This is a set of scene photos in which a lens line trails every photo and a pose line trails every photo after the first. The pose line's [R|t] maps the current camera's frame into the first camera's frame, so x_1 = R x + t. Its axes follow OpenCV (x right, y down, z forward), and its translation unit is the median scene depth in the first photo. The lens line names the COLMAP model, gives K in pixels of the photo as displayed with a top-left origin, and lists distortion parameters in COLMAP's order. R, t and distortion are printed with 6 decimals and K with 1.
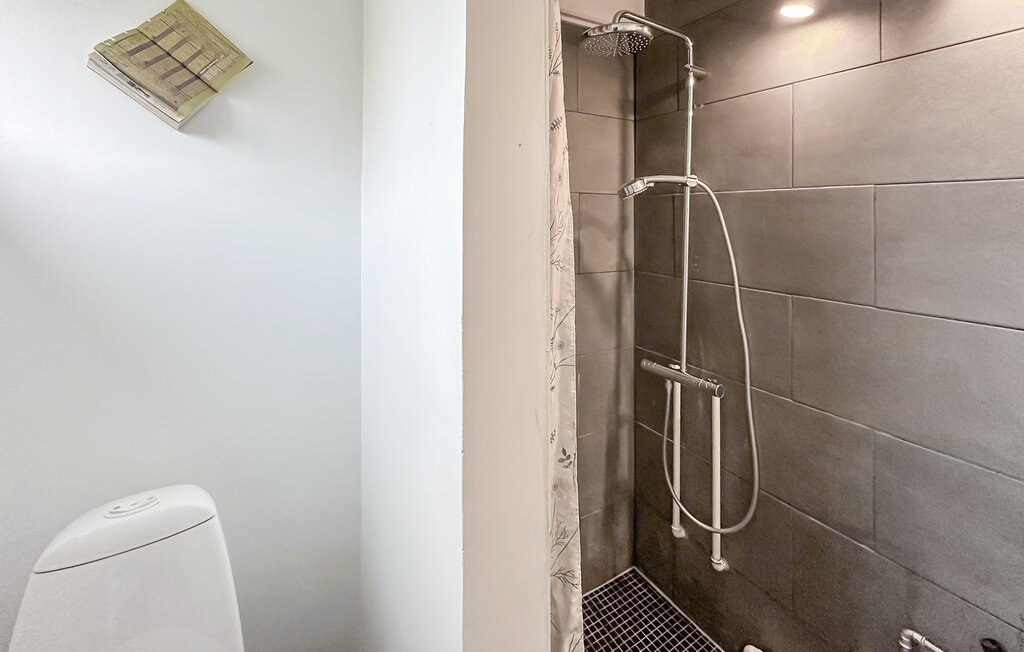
lens RADIAL K [[433.5, 0, 512.9], [0, 433.5, 211.7], [0, 0, 1]] dist [-0.003123, -0.000328]
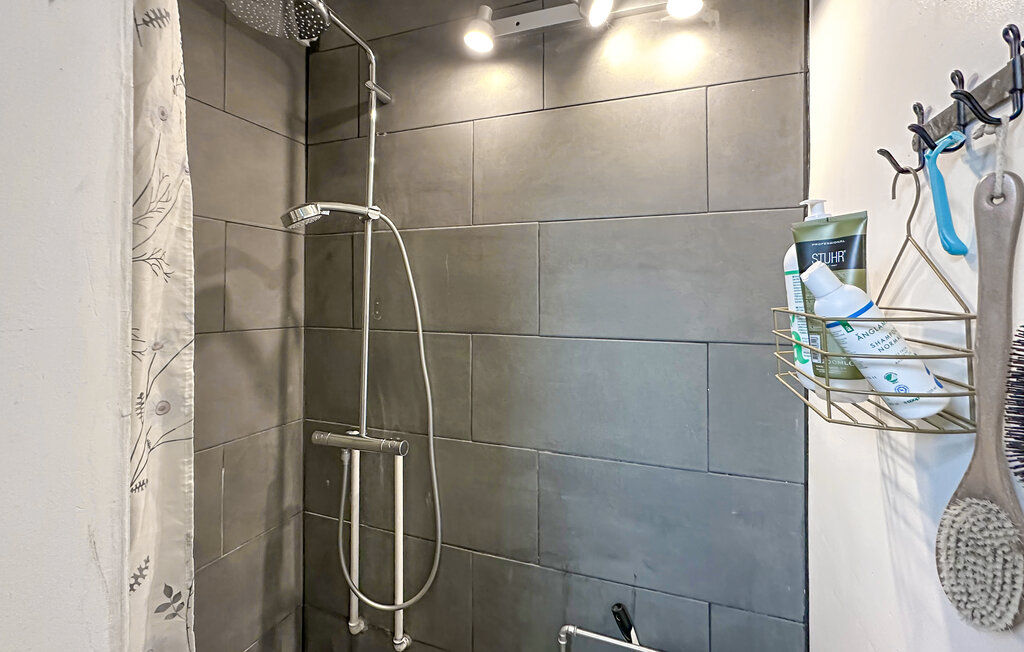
lens RADIAL K [[455.4, 0, 497.8], [0, 455.4, 289.0], [0, 0, 1]] dist [-0.002234, -0.000353]
pose [[0.784535, 0.005375, 0.620061, 0.046897], [-0.006236, 0.999980, -0.000778, 0.083115], [-0.620053, -0.003256, 0.784553, 0.141106]]
